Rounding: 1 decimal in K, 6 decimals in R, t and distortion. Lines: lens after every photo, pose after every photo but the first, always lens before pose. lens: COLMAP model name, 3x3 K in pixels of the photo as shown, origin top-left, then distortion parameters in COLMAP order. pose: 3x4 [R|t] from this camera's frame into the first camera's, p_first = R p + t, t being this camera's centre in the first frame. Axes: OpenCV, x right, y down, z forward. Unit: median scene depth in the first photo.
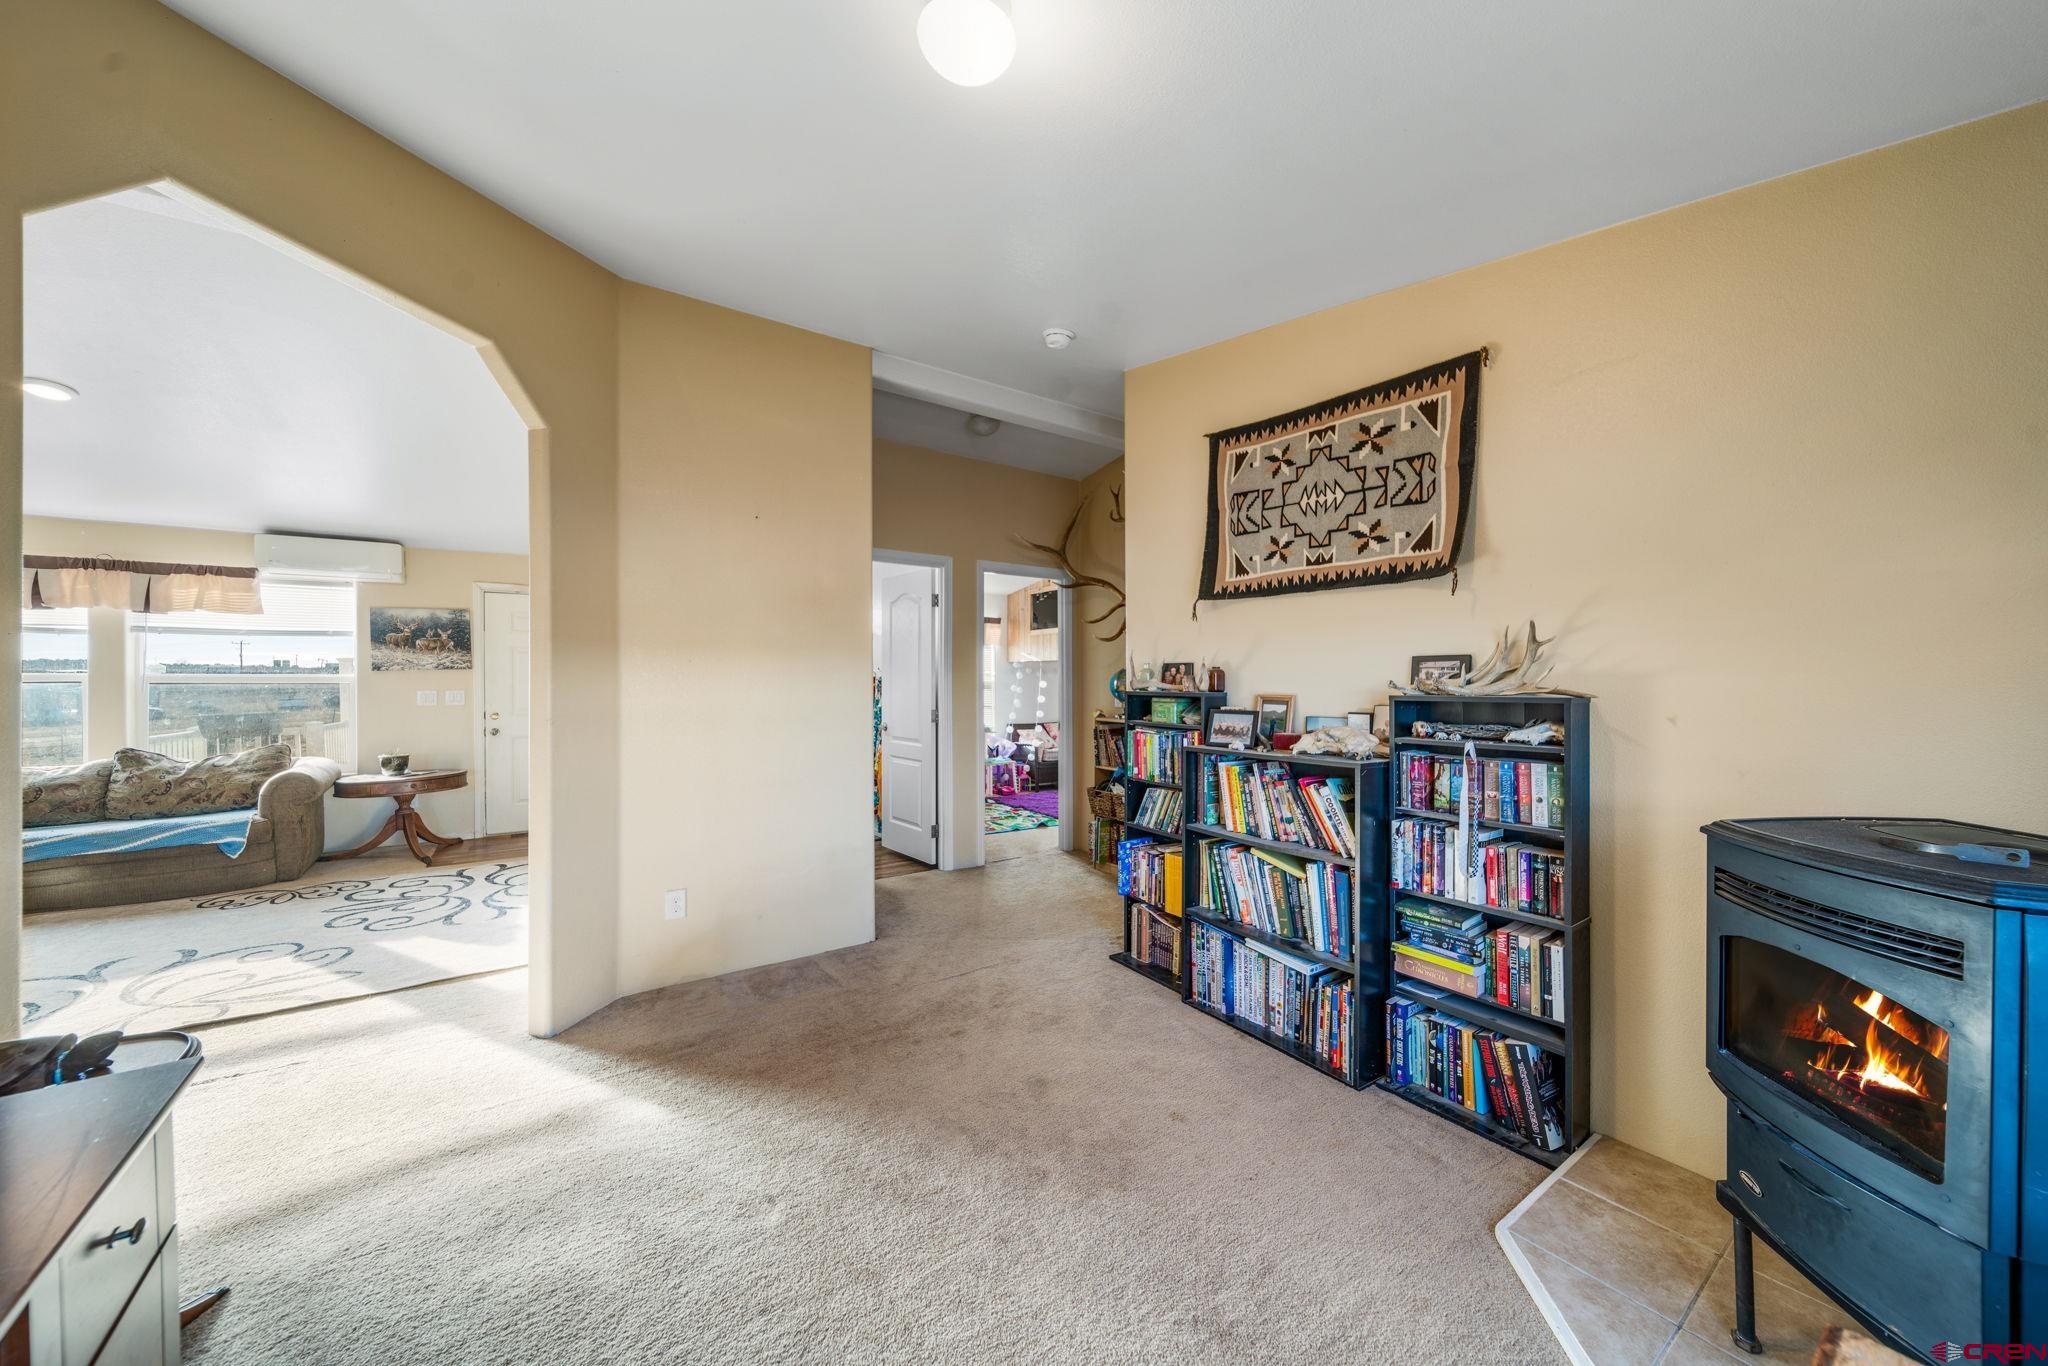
lens RADIAL K [[723.1, 0, 1022.6], [0, 723.1, 680.0], [0, 0, 1]] dist [-0.001345, -0.000359]
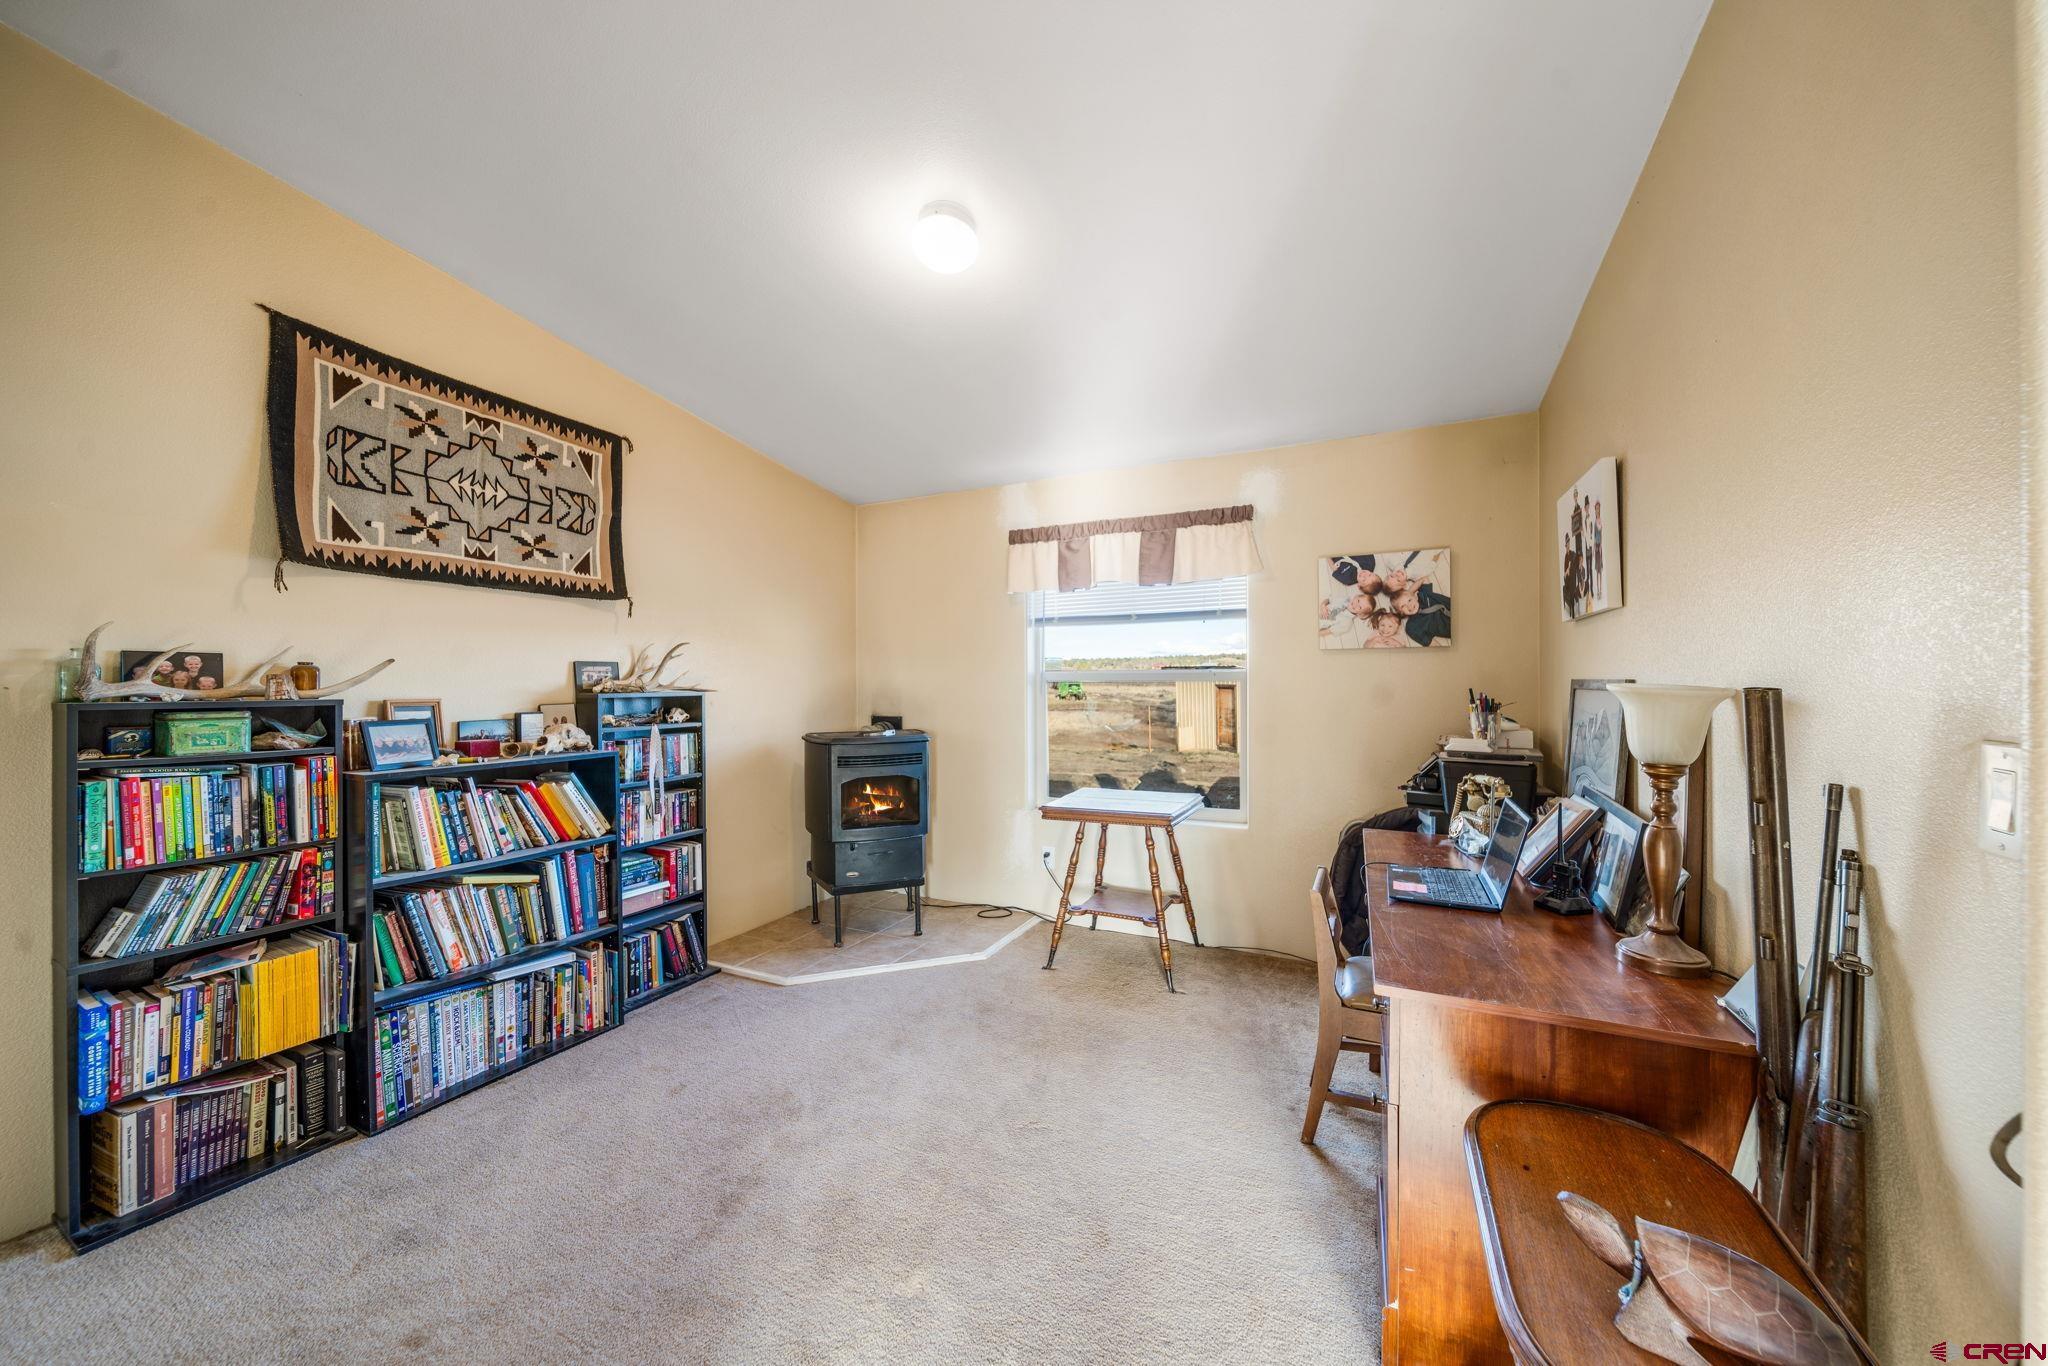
lens RADIAL K [[723.1, 0, 1022.6], [0, 723.1, 680.0], [0, 0, 1]] dist [-0.001345, -0.000359]
pose [[-0.491153, 0.007002, 0.871045, -0.737465], [0.006189, 0.999971, -0.004549, 0.006727], [-0.871052, 0.003156, -0.491181, 0.823358]]
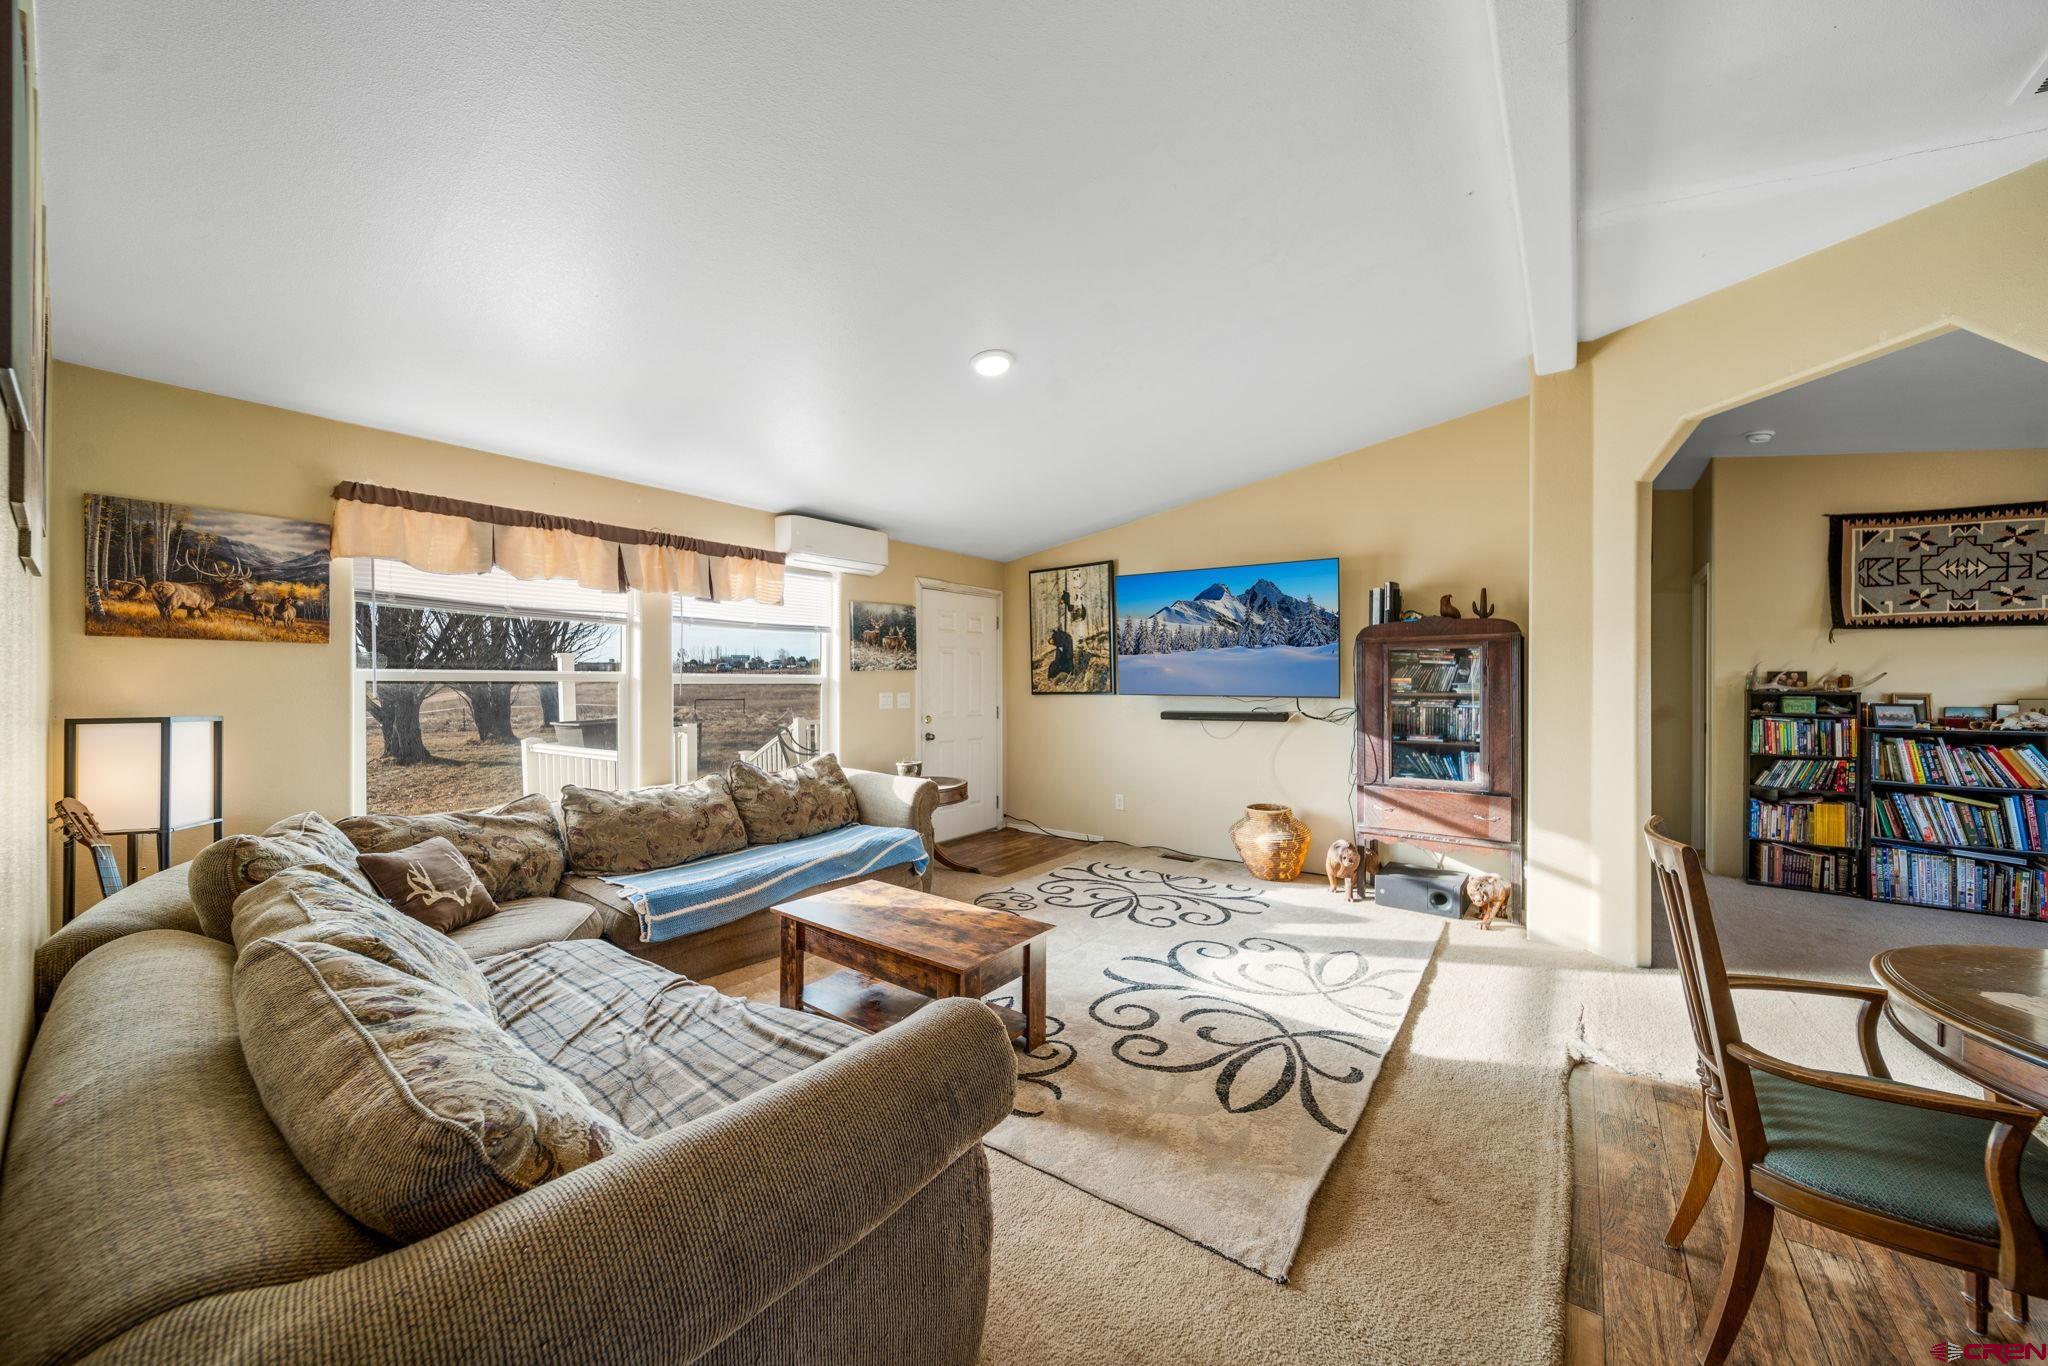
lens RADIAL K [[718.3, 0, 1025.4], [0, 718.3, 685.7], [0, 0, 1]] dist [0.000099, -0.001461]
pose [[0.950547, 0.000898, 0.310579, -1.960805], [-0.002474, 0.999986, 0.004680, 0.001889], [-0.310570, -0.005217, 0.950536, 0.146909]]
